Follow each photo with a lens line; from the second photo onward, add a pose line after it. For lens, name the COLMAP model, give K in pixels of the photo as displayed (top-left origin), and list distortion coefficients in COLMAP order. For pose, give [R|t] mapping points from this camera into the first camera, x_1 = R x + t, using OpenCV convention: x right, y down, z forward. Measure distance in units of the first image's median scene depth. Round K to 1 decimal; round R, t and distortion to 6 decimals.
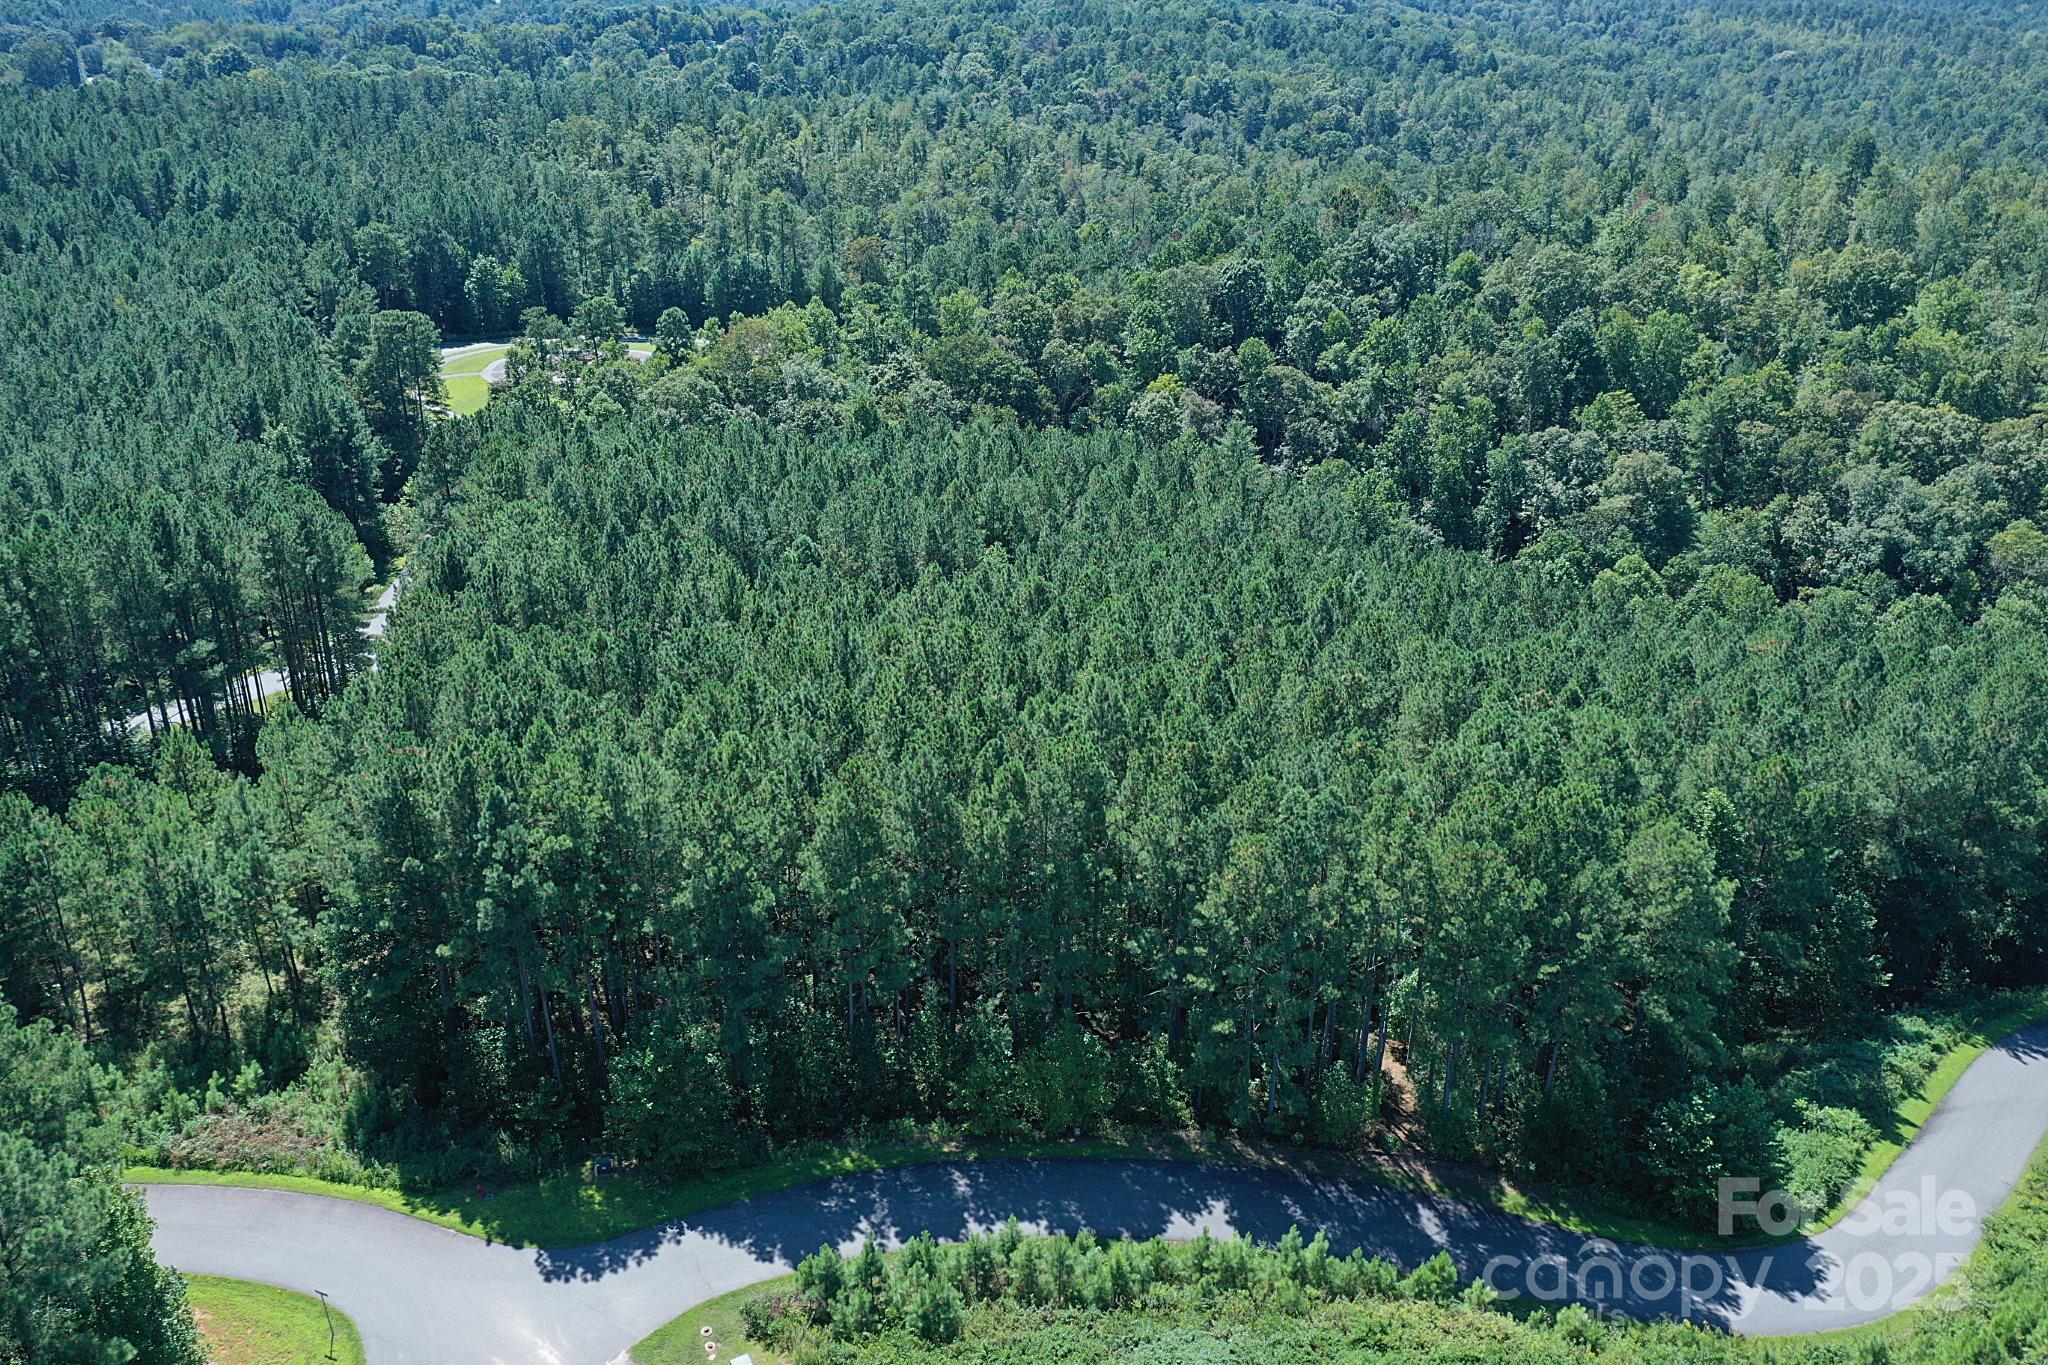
lens RADIAL K [[1629.4, 0, 1024.0], [0, 1629.4, 682.5], [0, 0, 1]] dist [0.008766, 0.010399]
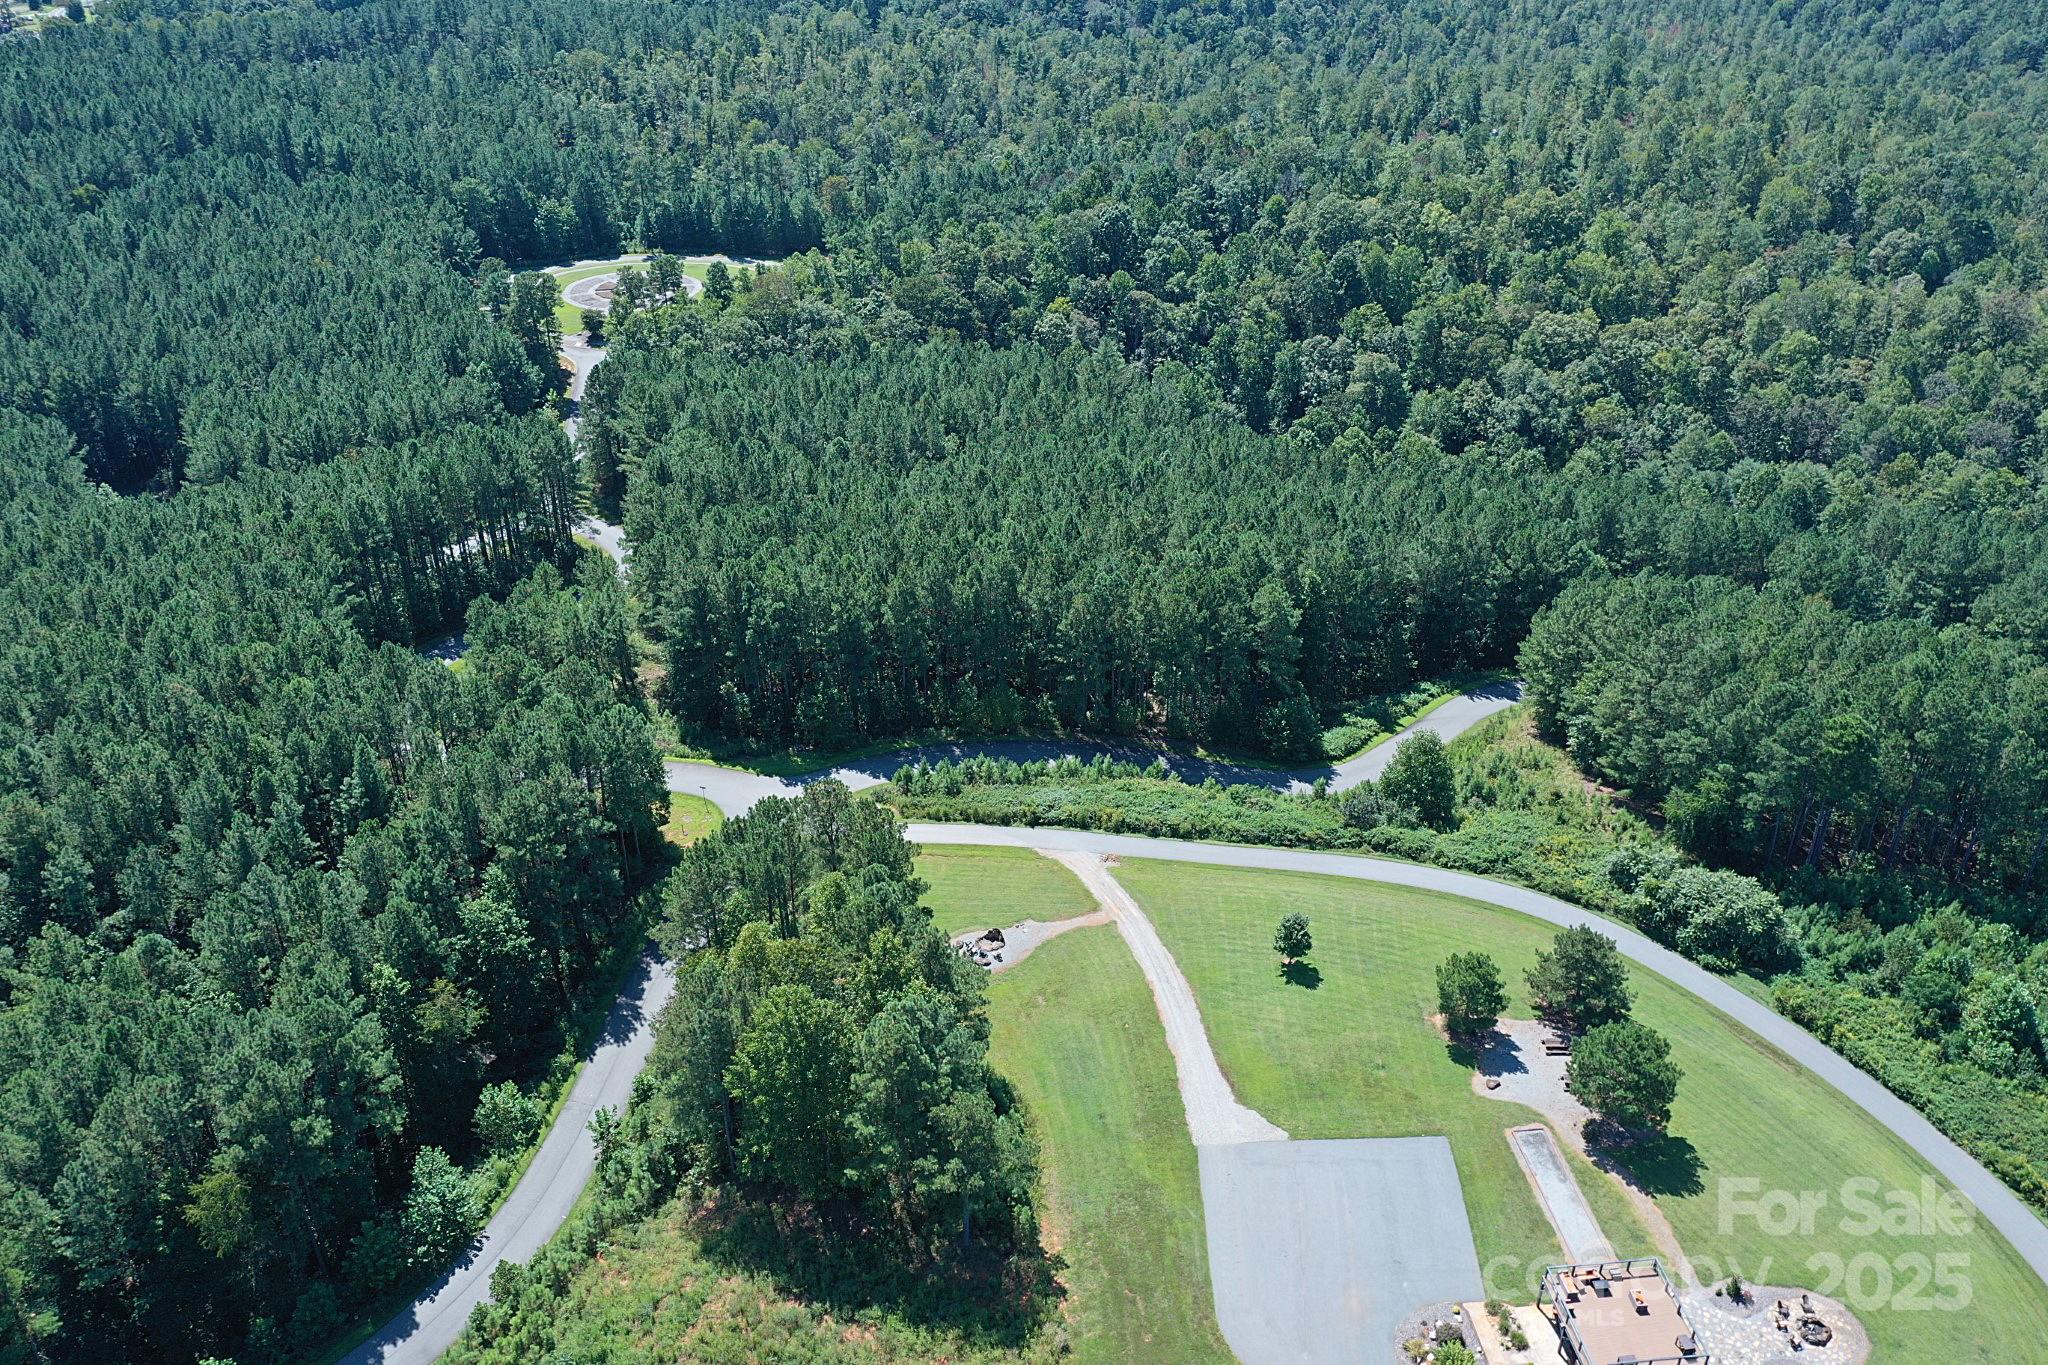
lens RADIAL K [[1629.4, 0, 1024.0], [0, 1629.4, 682.5], [0, 0, 1]] dist [0.008766, 0.010399]
pose [[0.998765, -0.029755, 0.039777, -0.012583], [0.025061, 0.993198, 0.113706, -0.016529], [-0.042889, -0.112569, 0.992718, -0.471288]]
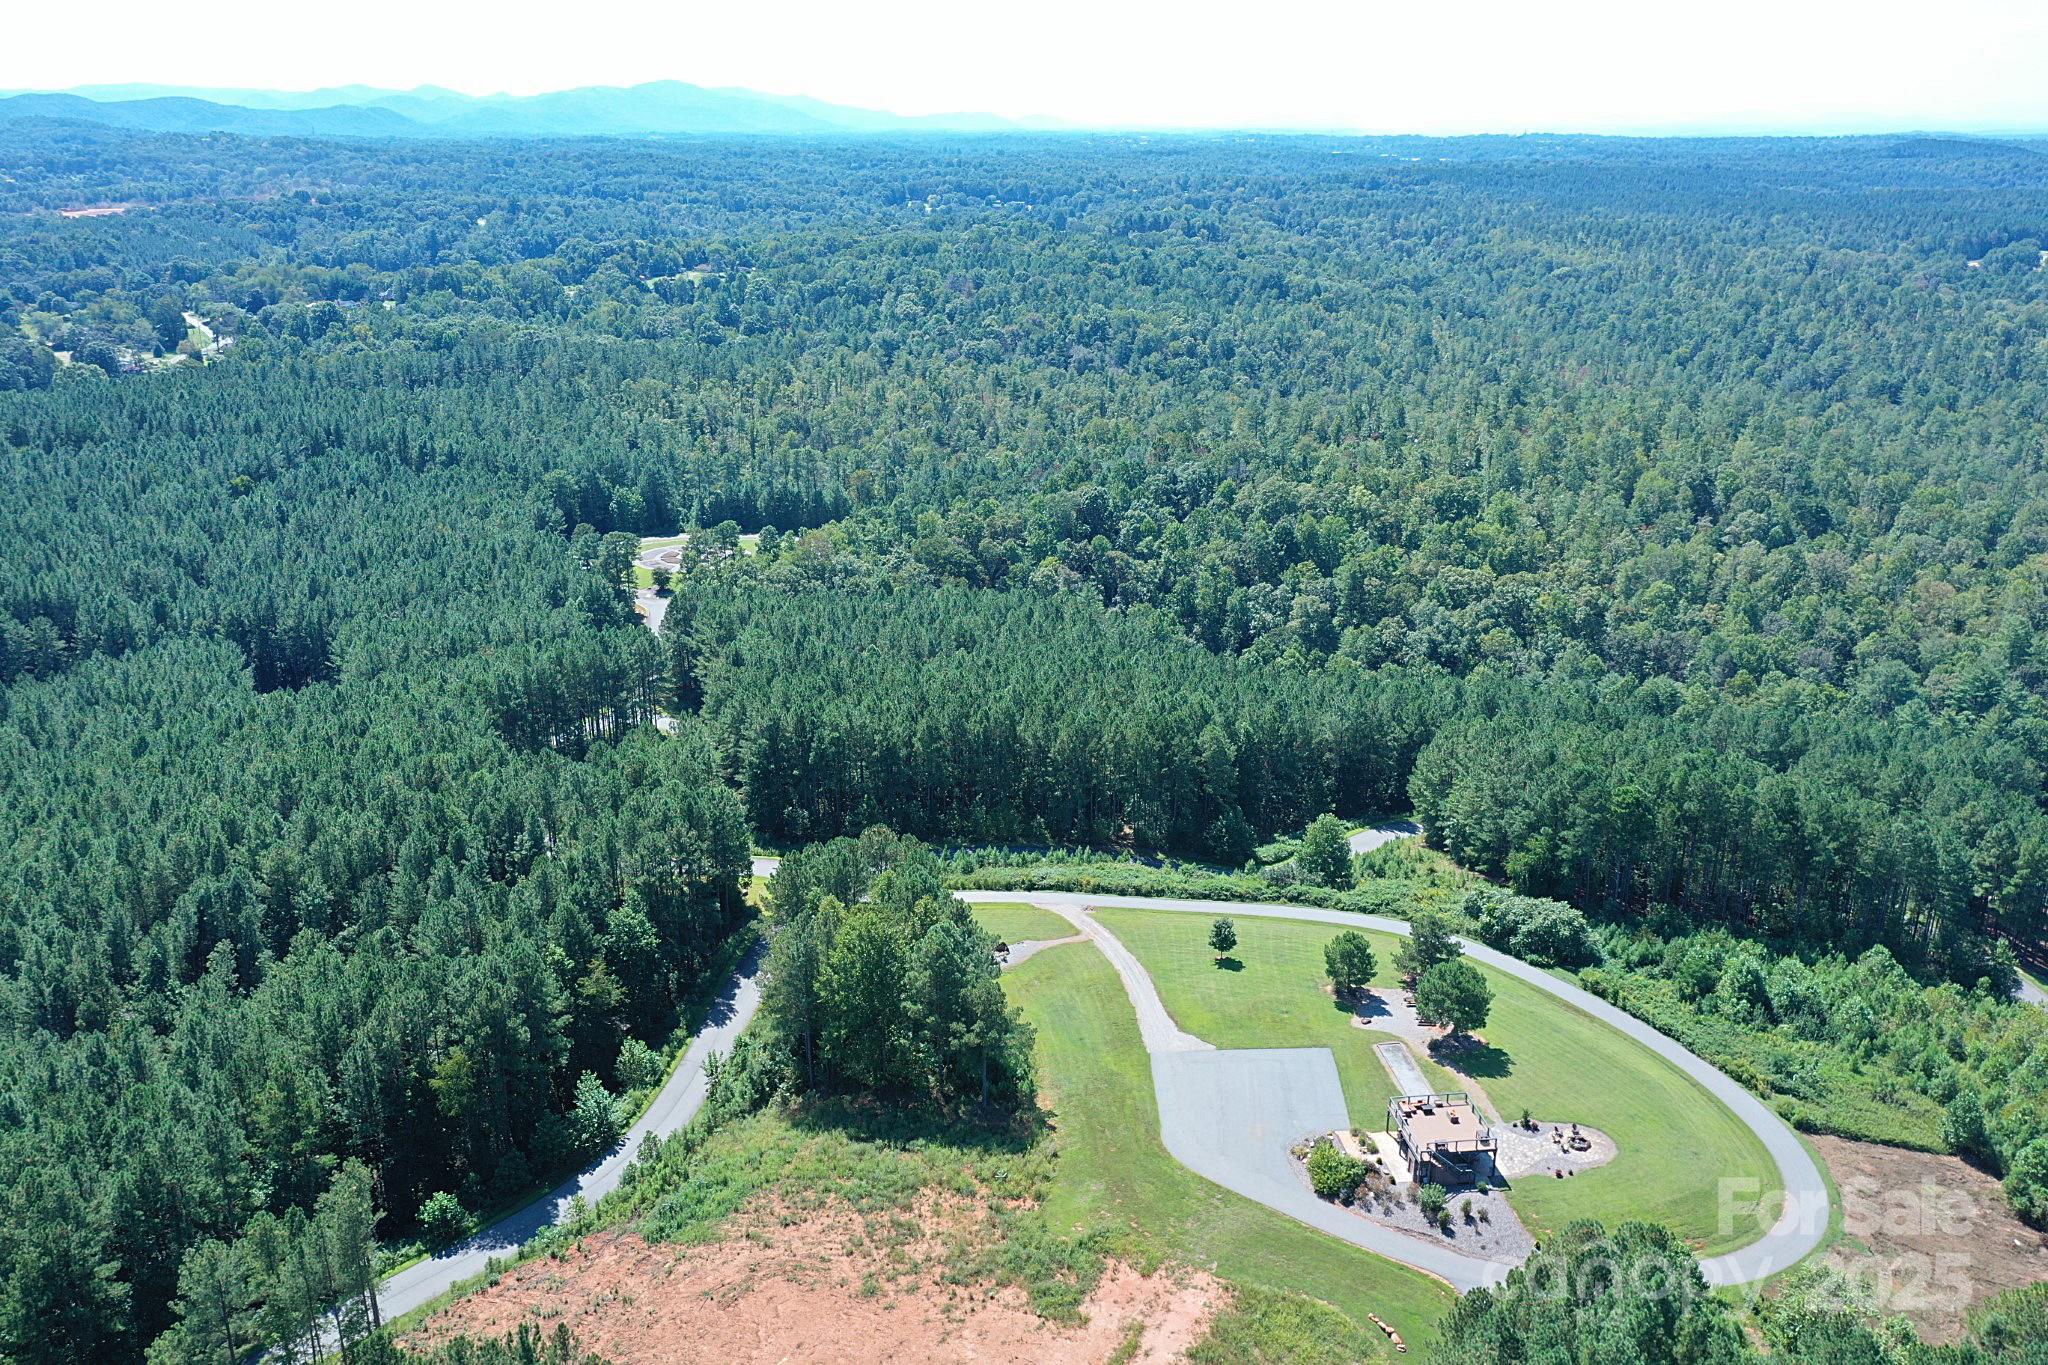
lens RADIAL K [[1629.4, 0, 1024.0], [0, 1629.4, 682.5], [0, 0, 1]] dist [0.008766, 0.010399]
pose [[0.998490, -0.023146, 0.049815, -0.030508], [0.027588, 0.995521, -0.090425, 0.102544], [-0.047499, 0.091663, 0.994657, -0.727608]]
